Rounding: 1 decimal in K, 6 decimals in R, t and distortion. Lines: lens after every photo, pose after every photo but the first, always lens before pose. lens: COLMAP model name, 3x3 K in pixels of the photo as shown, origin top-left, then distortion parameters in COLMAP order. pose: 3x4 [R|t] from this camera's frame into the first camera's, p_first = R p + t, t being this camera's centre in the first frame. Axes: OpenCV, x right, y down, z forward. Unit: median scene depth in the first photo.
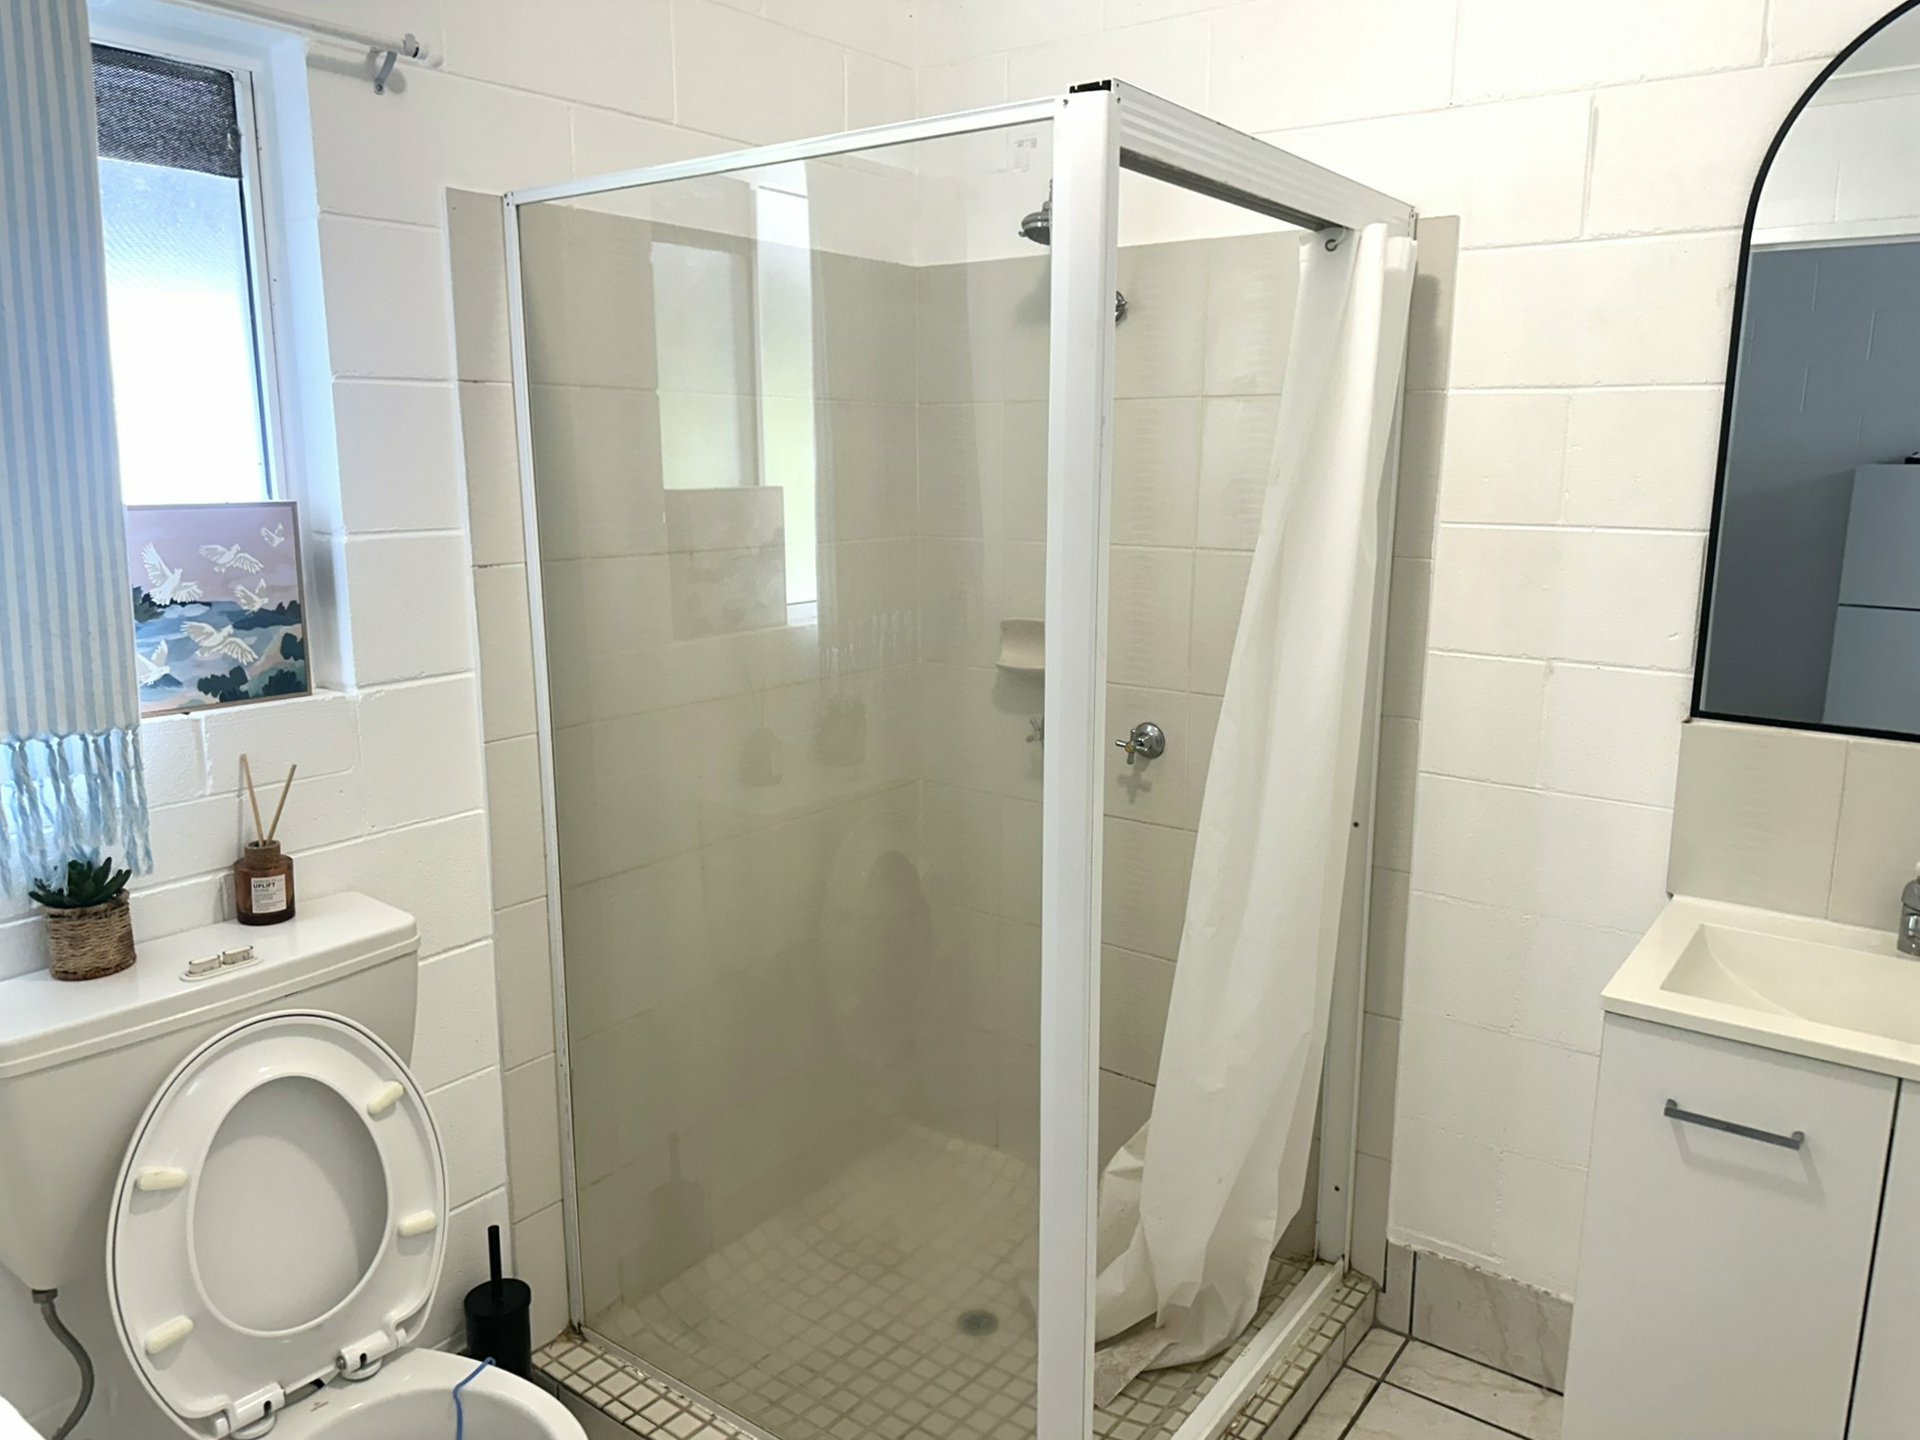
lens RADIAL K [[1344.3, 0, 964.7], [0, 1344.3, 723.5], [0, 0, 1]] dist [0.065272, -0.085148]
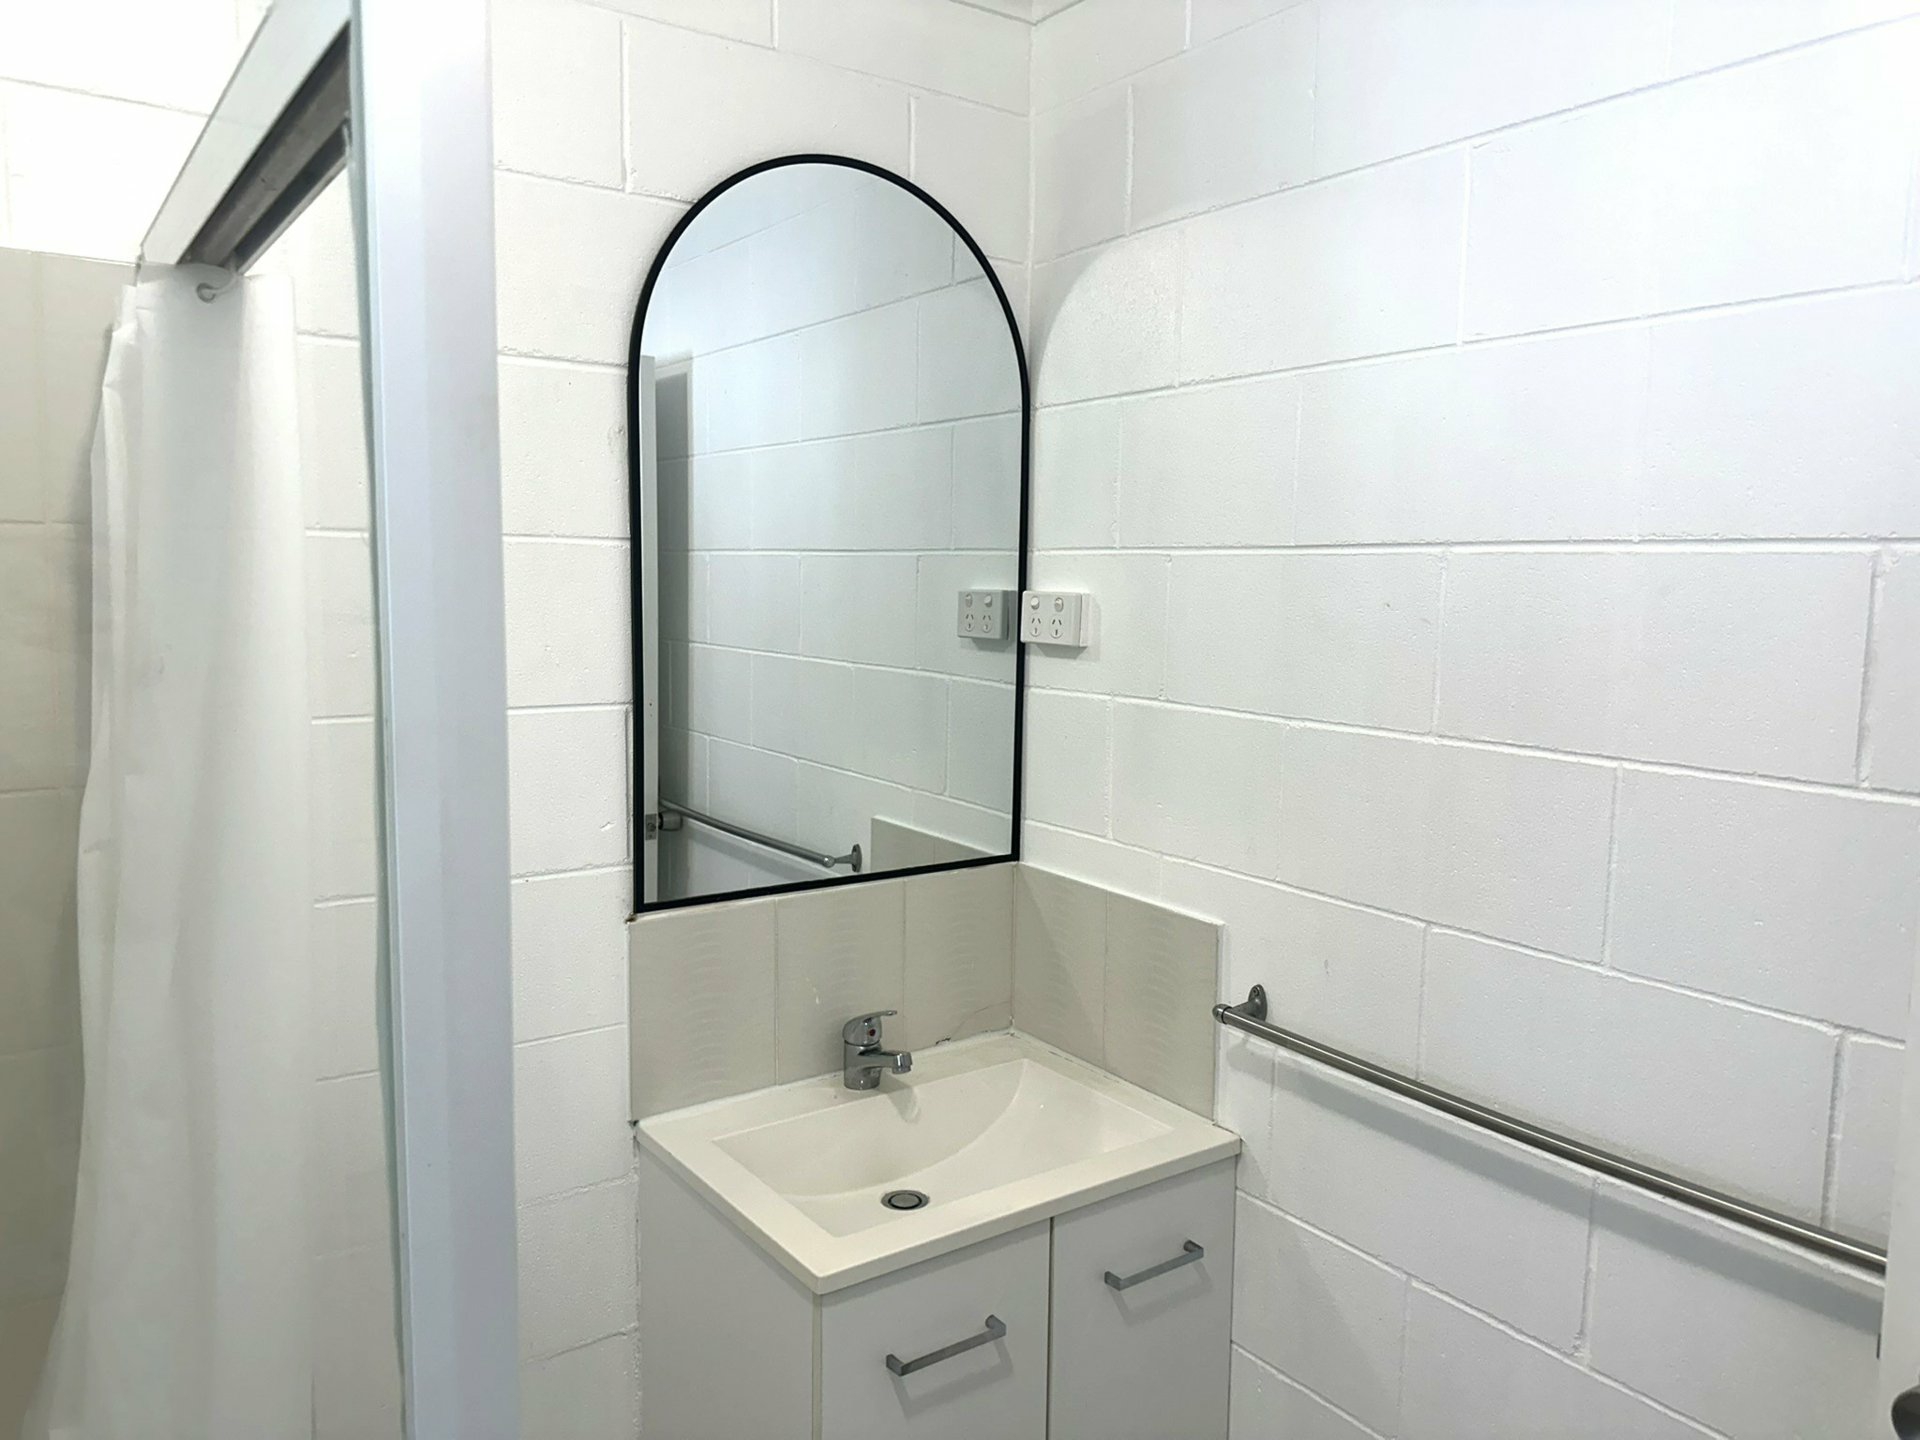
lens RADIAL K [[1333.6, 0, 966.1], [0, 1333.6, 706.0], [0, 0, 1]] dist [0.202927, -0.395271]
pose [[0.286057, -0.092212, 0.953765, -0.228516], [0.172169, 0.984106, 0.043508, -0.141115], [-0.942618, 0.151763, 0.297387, 0.536048]]
